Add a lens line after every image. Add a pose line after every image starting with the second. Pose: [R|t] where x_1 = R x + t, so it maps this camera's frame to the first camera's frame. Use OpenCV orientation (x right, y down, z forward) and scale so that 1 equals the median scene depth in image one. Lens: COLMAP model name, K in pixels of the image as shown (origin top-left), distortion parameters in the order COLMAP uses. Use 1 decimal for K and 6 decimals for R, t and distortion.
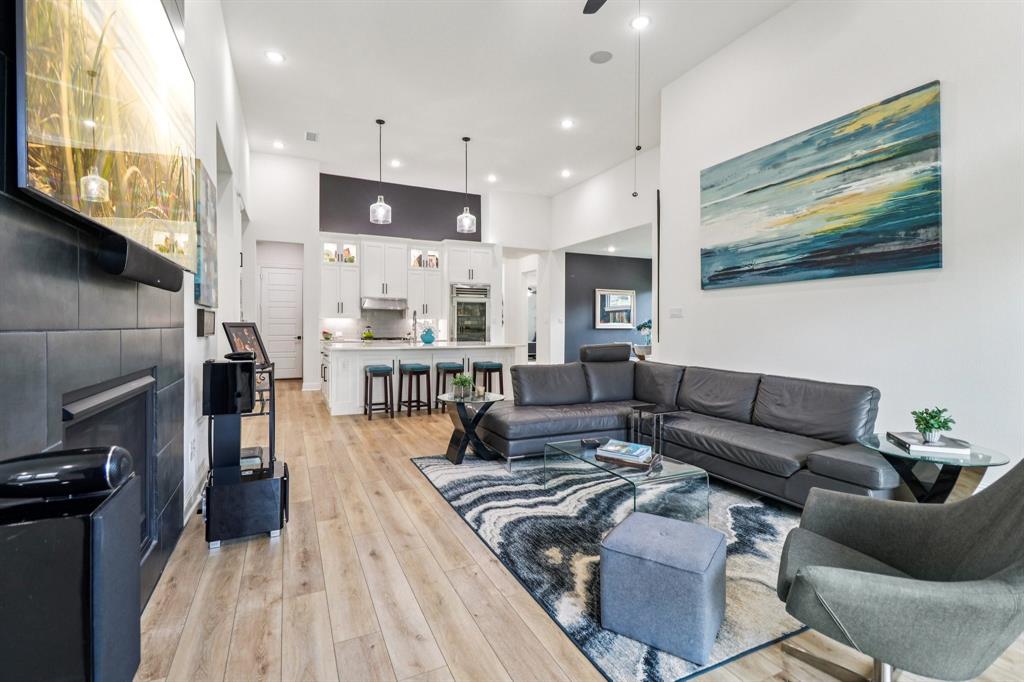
lens RADIAL K [[466.0, 0, 506.3], [0, 466.0, 327.0], [0, 0, 1]] dist [0.020201, -0.011606]
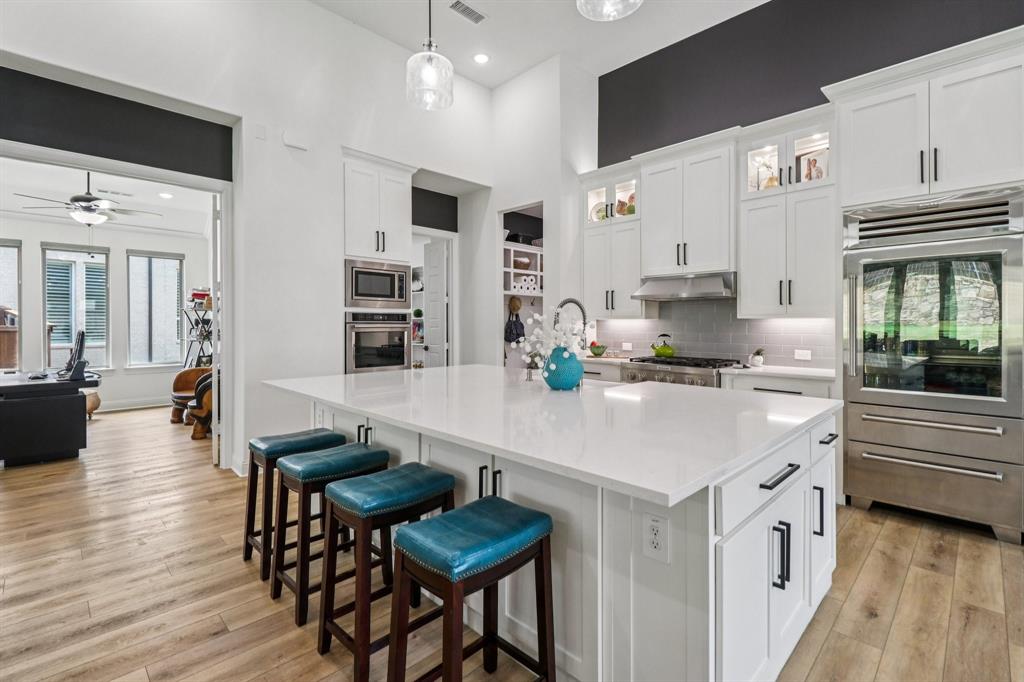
lens RADIAL K [[466.0, 0, 506.3], [0, 466.0, 327.0], [0, 0, 1]] dist [0.020201, -0.011606]
pose [[0.331010, 0.001575, -0.943626, 0.129842], [-0.002476, 0.999997, 0.000801, -0.009883], [0.943624, 0.002071, 0.331013, 0.699373]]
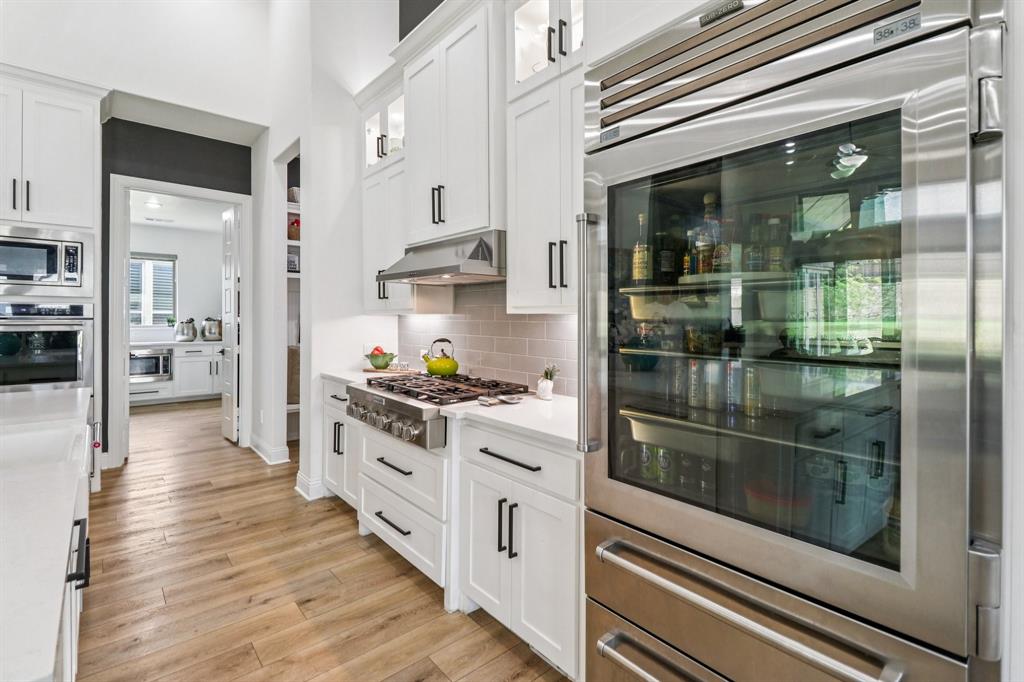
lens RADIAL K [[477.1, 0, 497.4], [0, 477.1, 318.9], [0, 0, 1]] dist [0.030926, -0.012266]
pose [[0.248177, -0.001687, -0.968713, 0.024566], [-0.007710, 0.999963, -0.003717, -0.014665], [0.968684, 0.008392, 0.248155, 0.995799]]
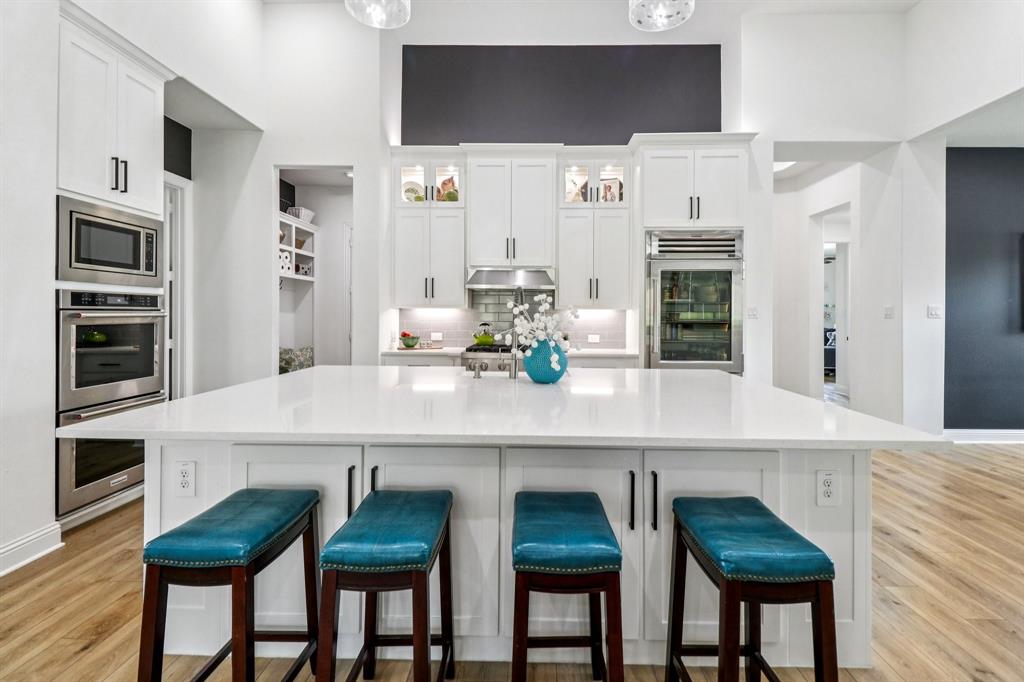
lens RADIAL K [[472.6, 0, 522.8], [0, 472.6, 312.4], [0, 0, 1]] dist [0.022568, -0.011731]
pose [[0.896541, -0.000240, -0.442961, -0.024416], [-0.003696, 0.999961, -0.008023, -0.010197], [0.442946, 0.008830, 0.896505, 0.568659]]
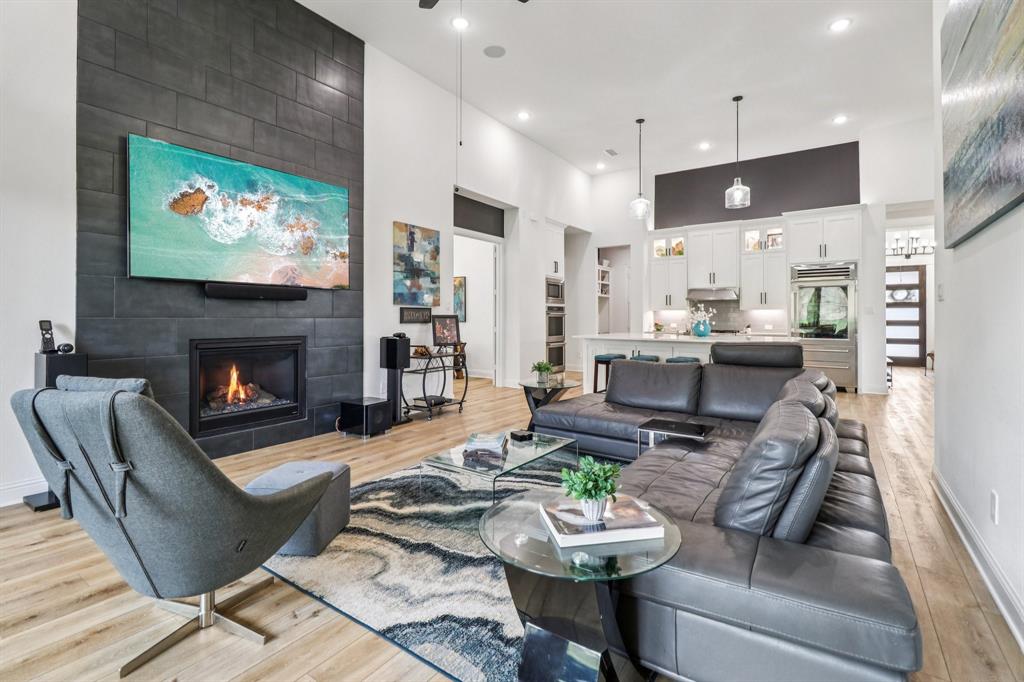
lens RADIAL K [[469.7, 0, 508.9], [0, 469.7, 313.7], [0, 0, 1]] dist [0.020256, -0.011157]
pose [[0.501749, -0.008885, -0.864967, 0.368997], [-0.002863, 0.999925, -0.011932, 0.001656], [0.865008, 0.008464, 0.501686, 0.171796]]
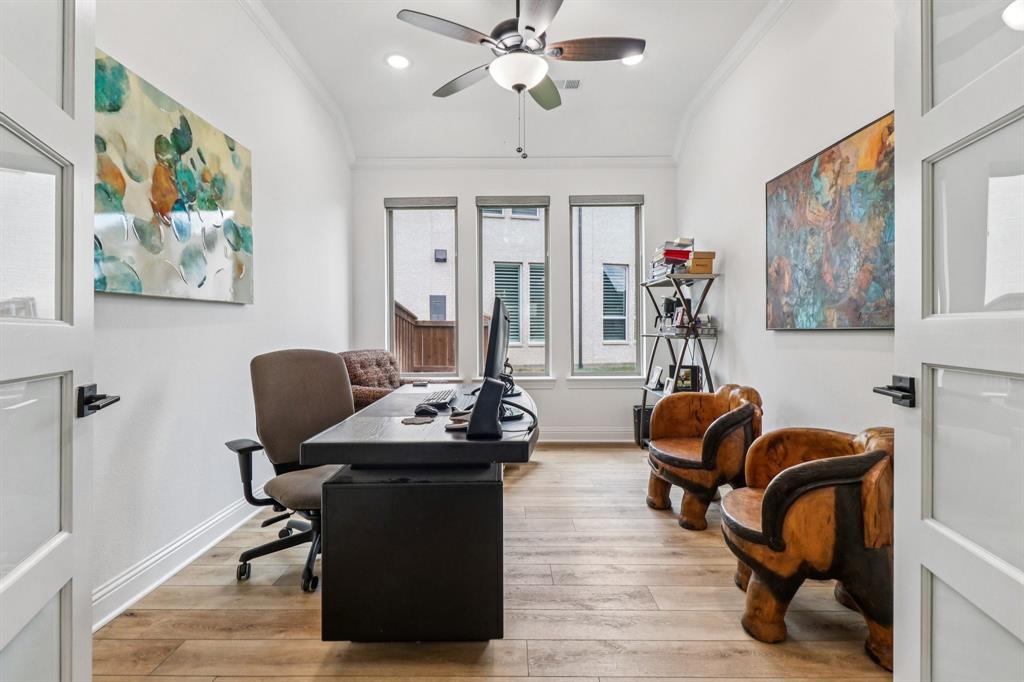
lens RADIAL K [[466.0, 0, 506.3], [0, 466.0, 327.0], [0, 0, 1]] dist [0.020201, -0.011606]
pose [[-0.435247, -0.006695, -0.900286, -0.323823], [-0.001882, 0.999977, -0.006526, 0.007868], [0.900309, -0.001146, -0.435250, 0.523749]]
